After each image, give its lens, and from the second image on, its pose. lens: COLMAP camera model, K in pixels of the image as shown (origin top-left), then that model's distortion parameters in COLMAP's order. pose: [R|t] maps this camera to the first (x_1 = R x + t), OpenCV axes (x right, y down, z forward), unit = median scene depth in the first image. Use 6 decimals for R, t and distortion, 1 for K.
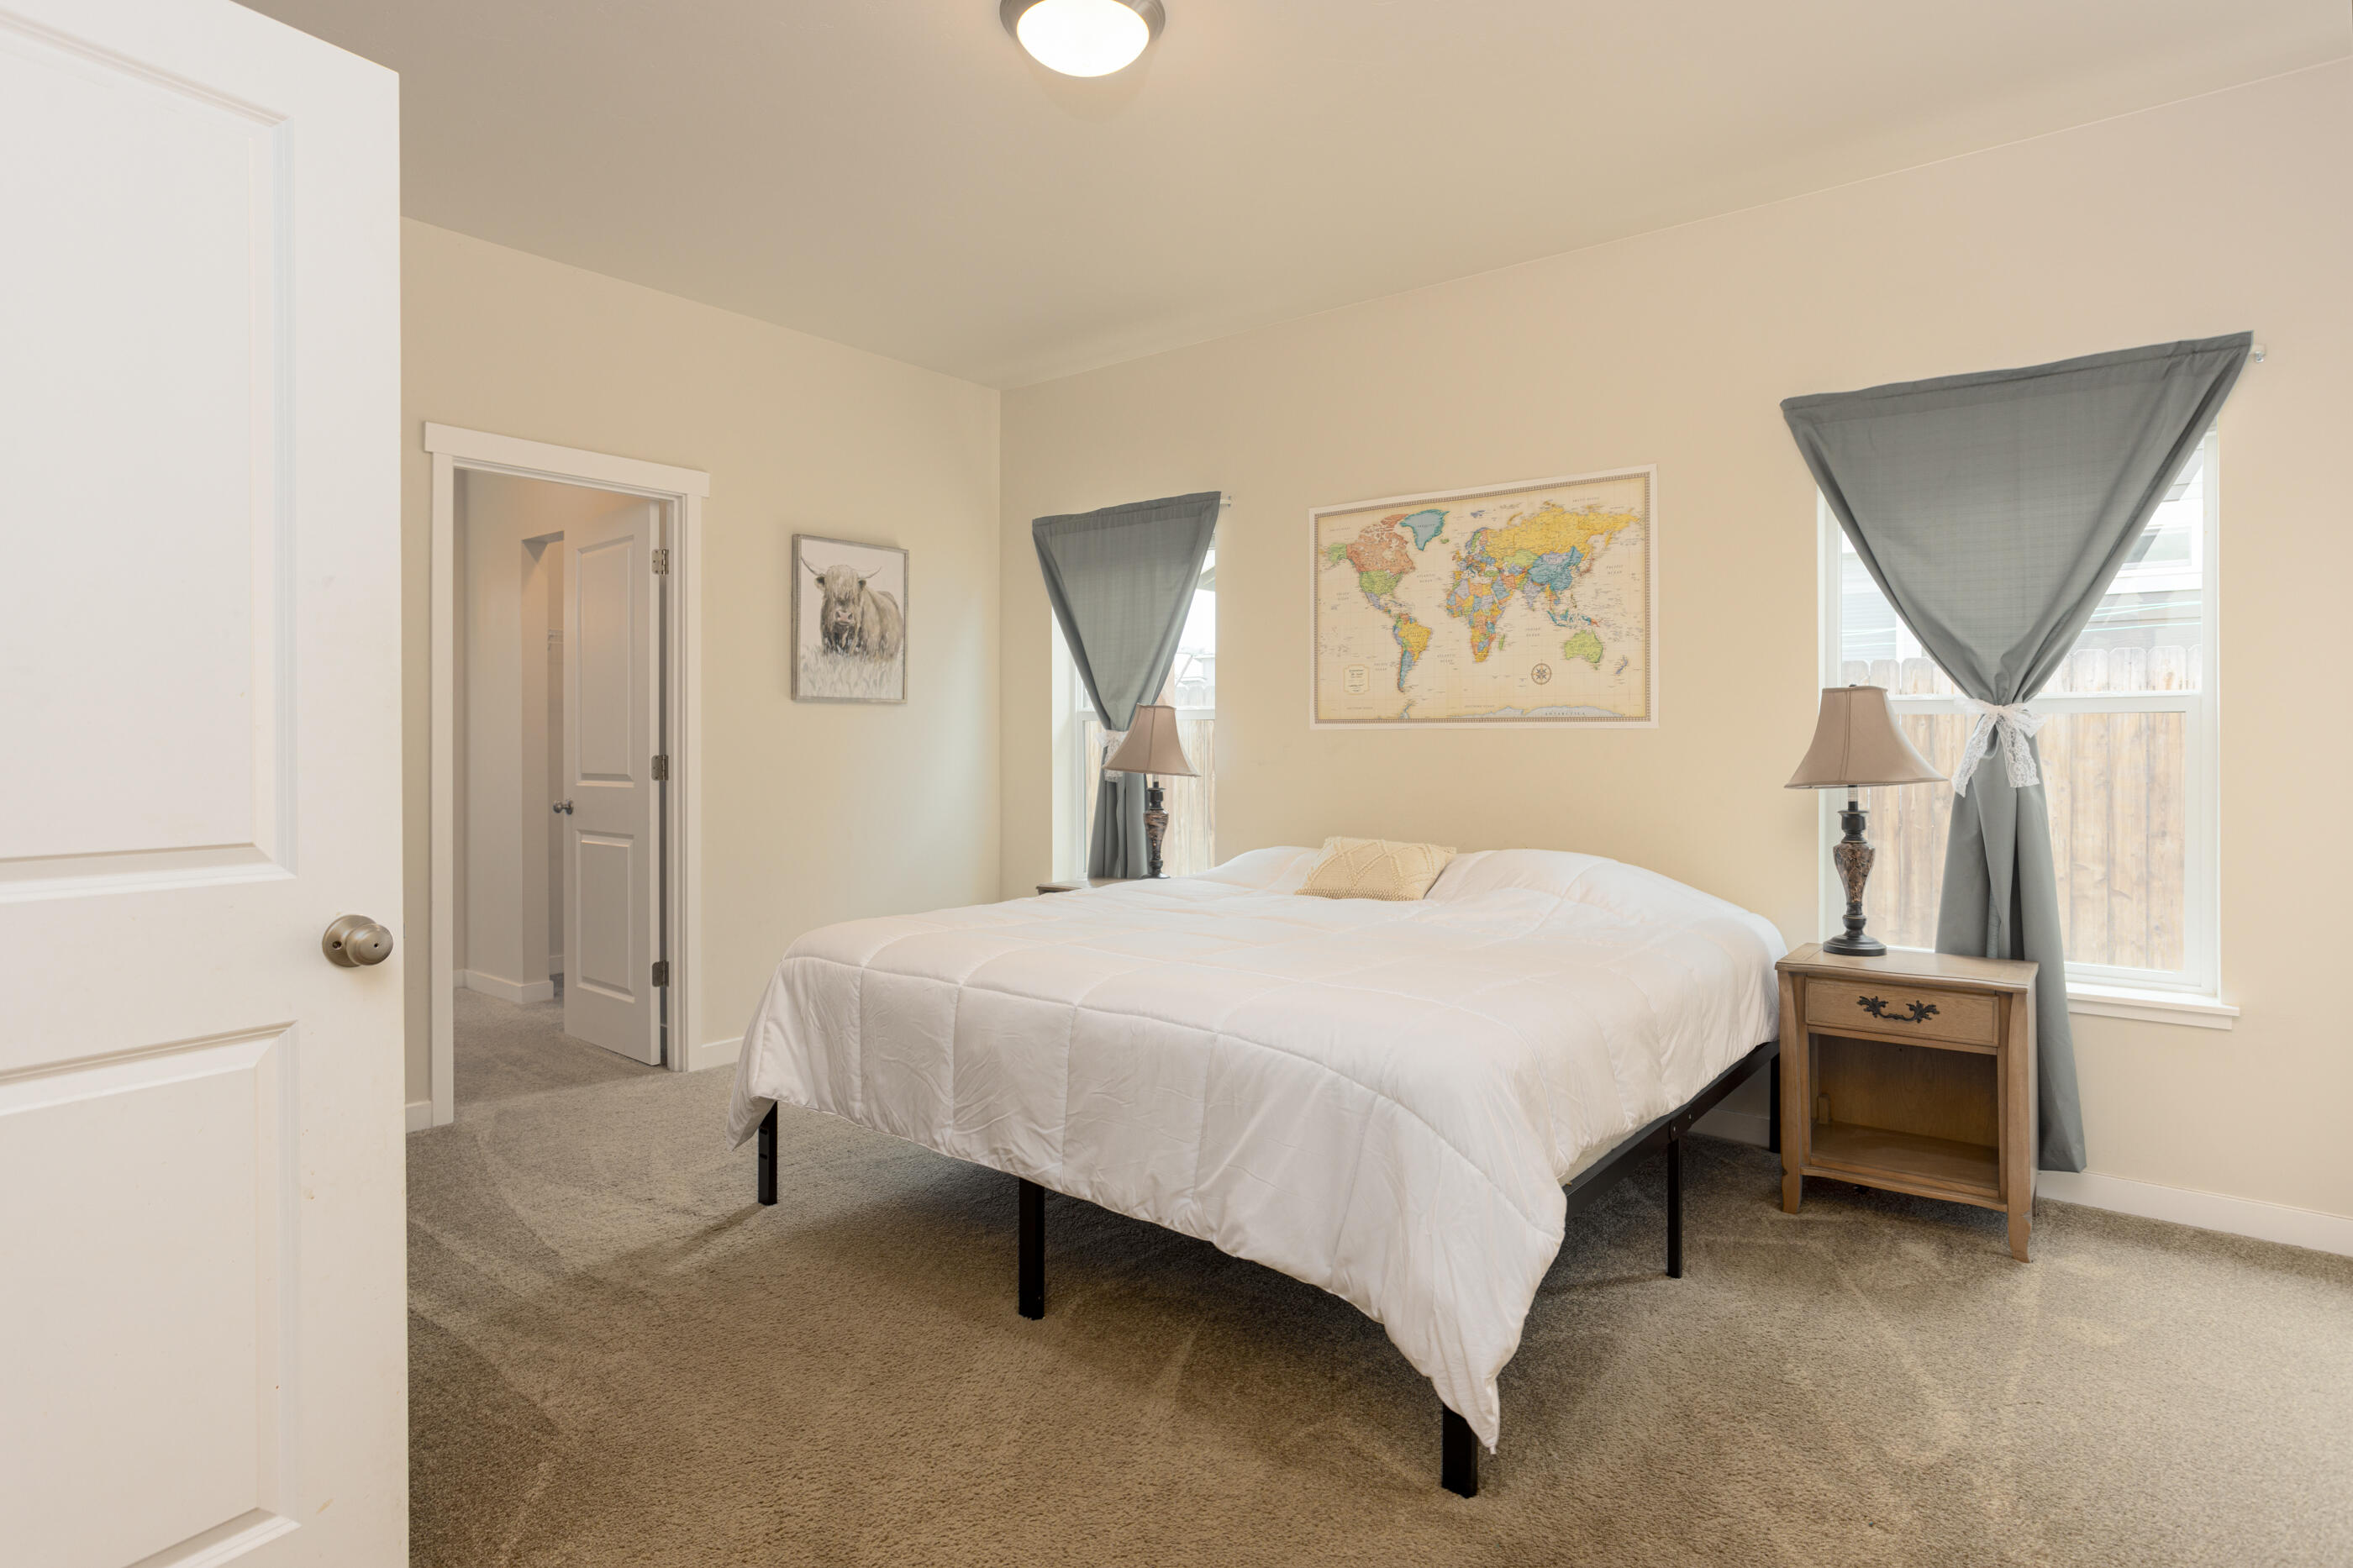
lens RADIAL K [[1248.2, 0, 1193.2], [0, 1248.2, 769.1], [0, 0, 1]] dist [-0.030278, 0.020488]
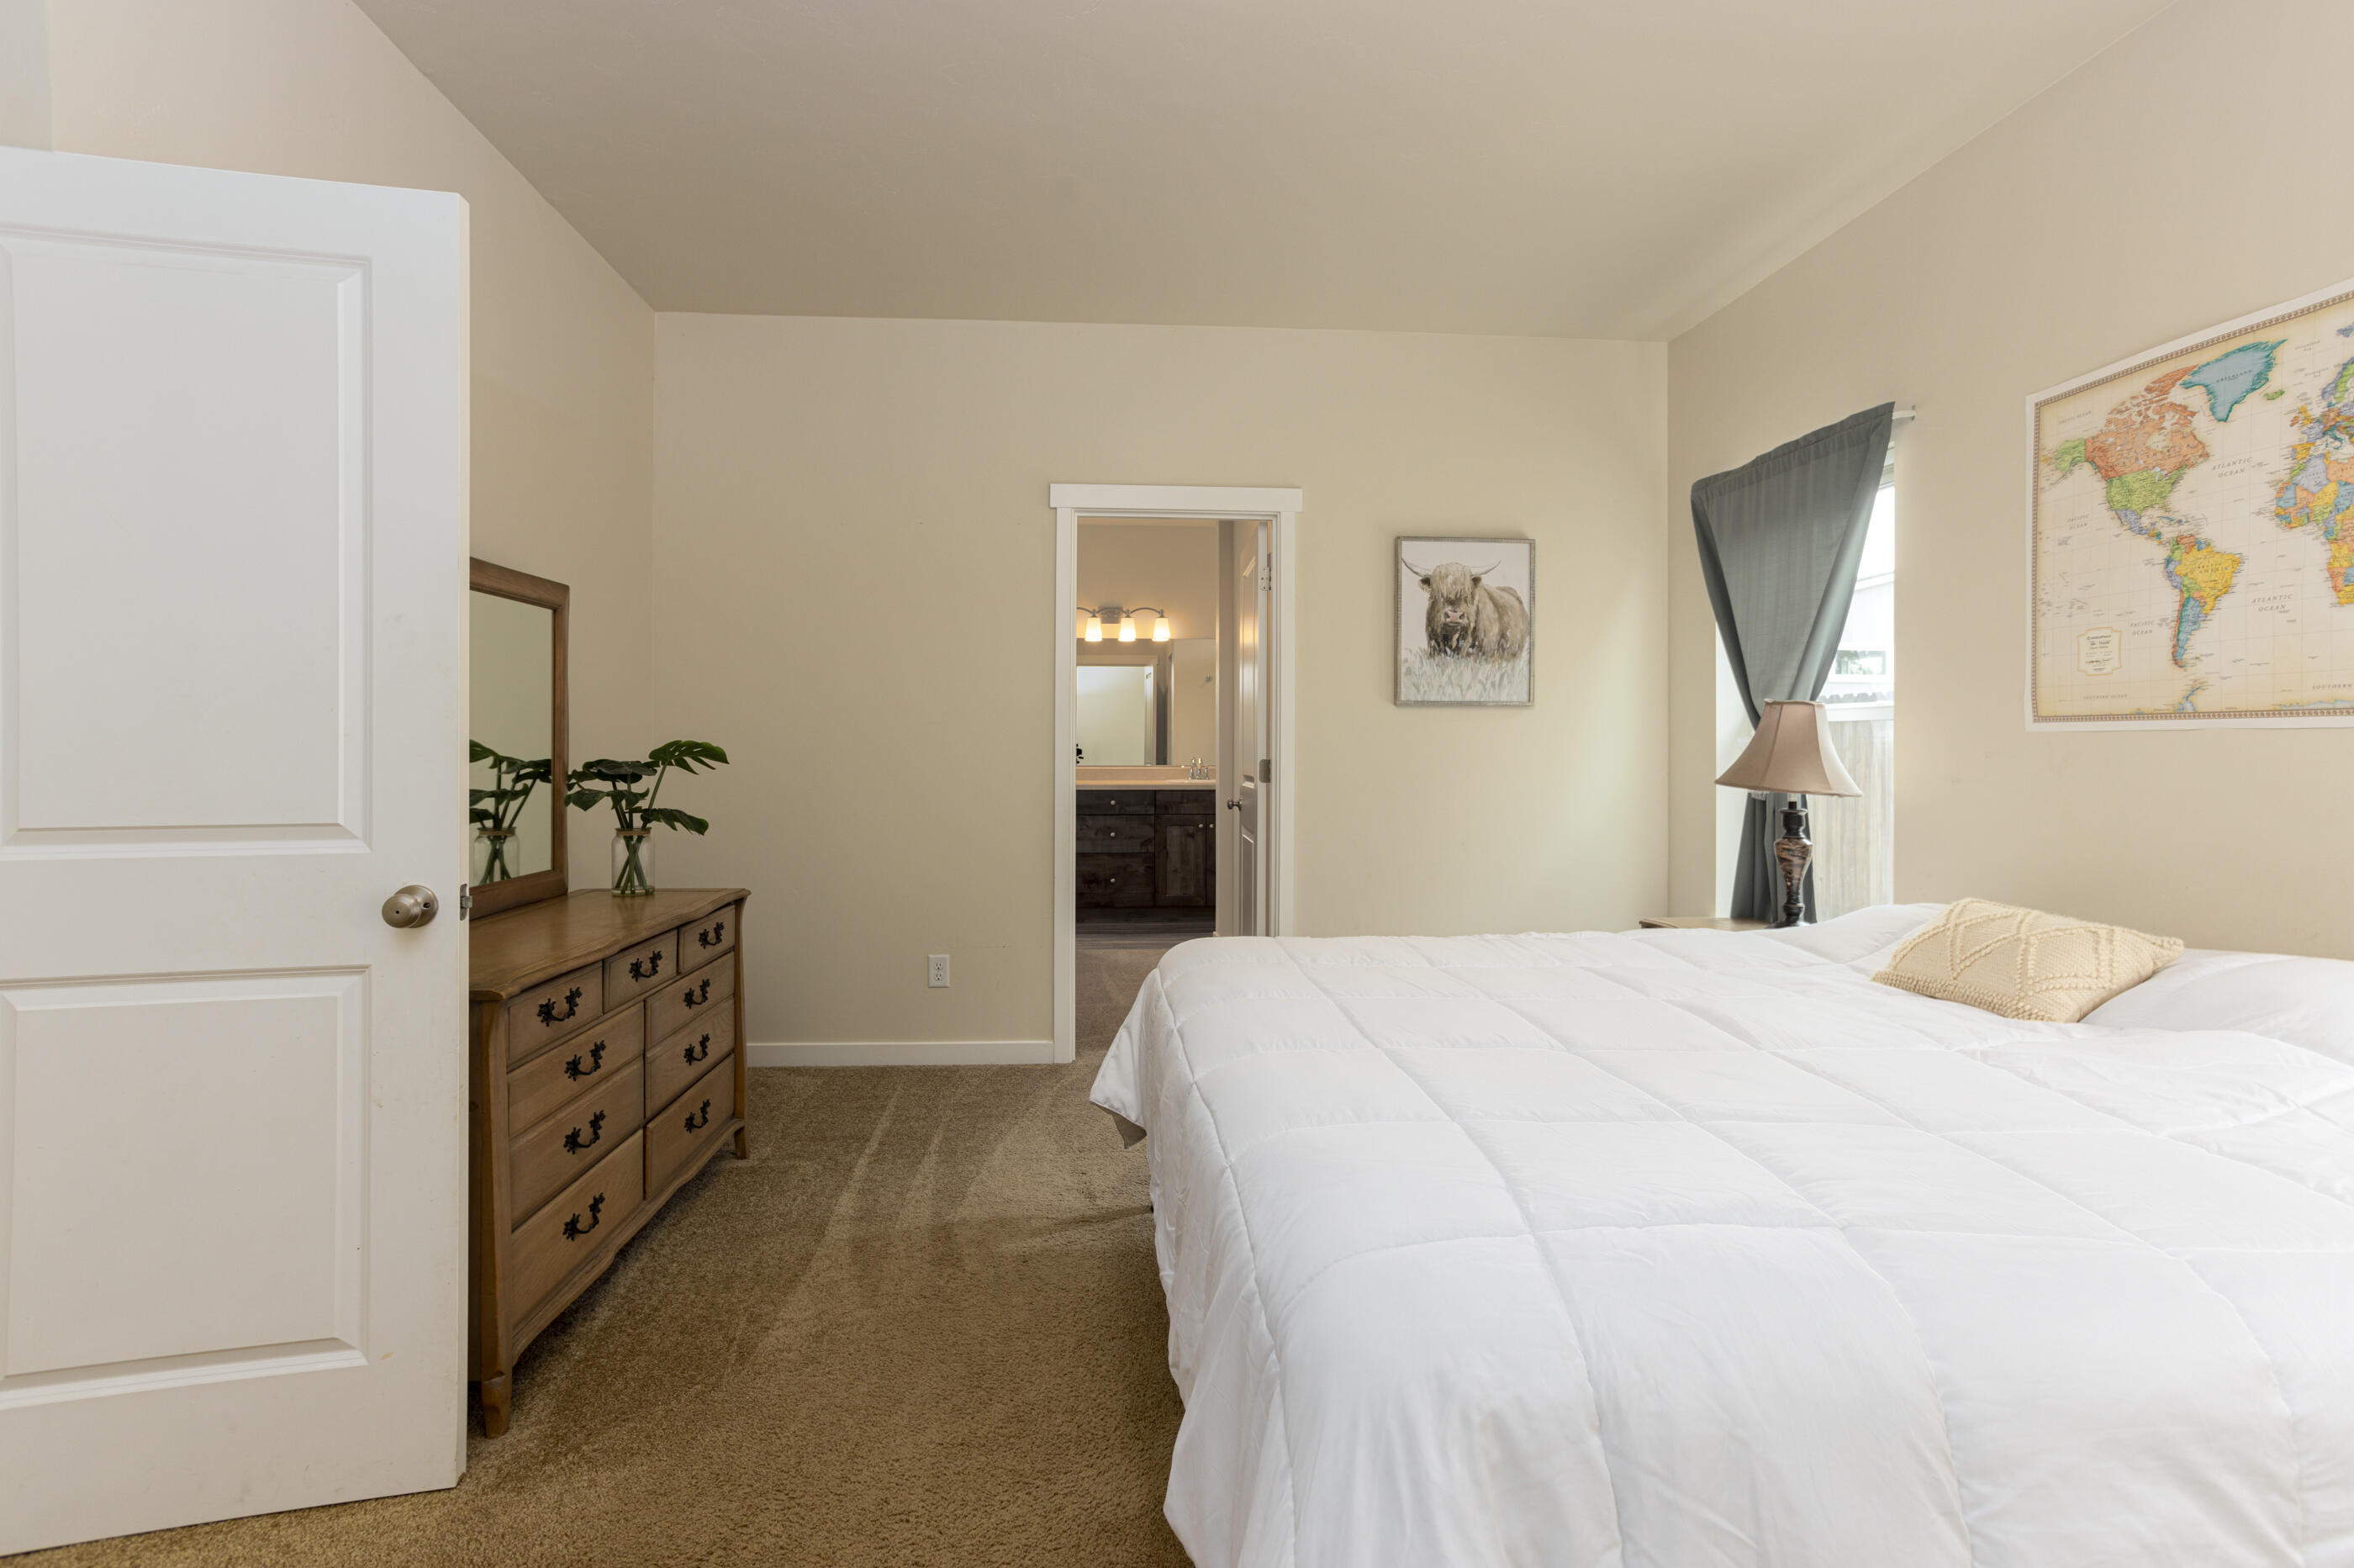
lens RADIAL K [[1133.8, 0, 1143.3], [0, 1133.8, 756.4], [0, 0, 1]] dist [-0.025935, 0.030569]
pose [[0.680283, 0.009777, -0.732884, 0.228778], [-0.019038, 0.999809, -0.004333, -0.007431], [0.732702, 0.016900, 0.680339, 0.269347]]
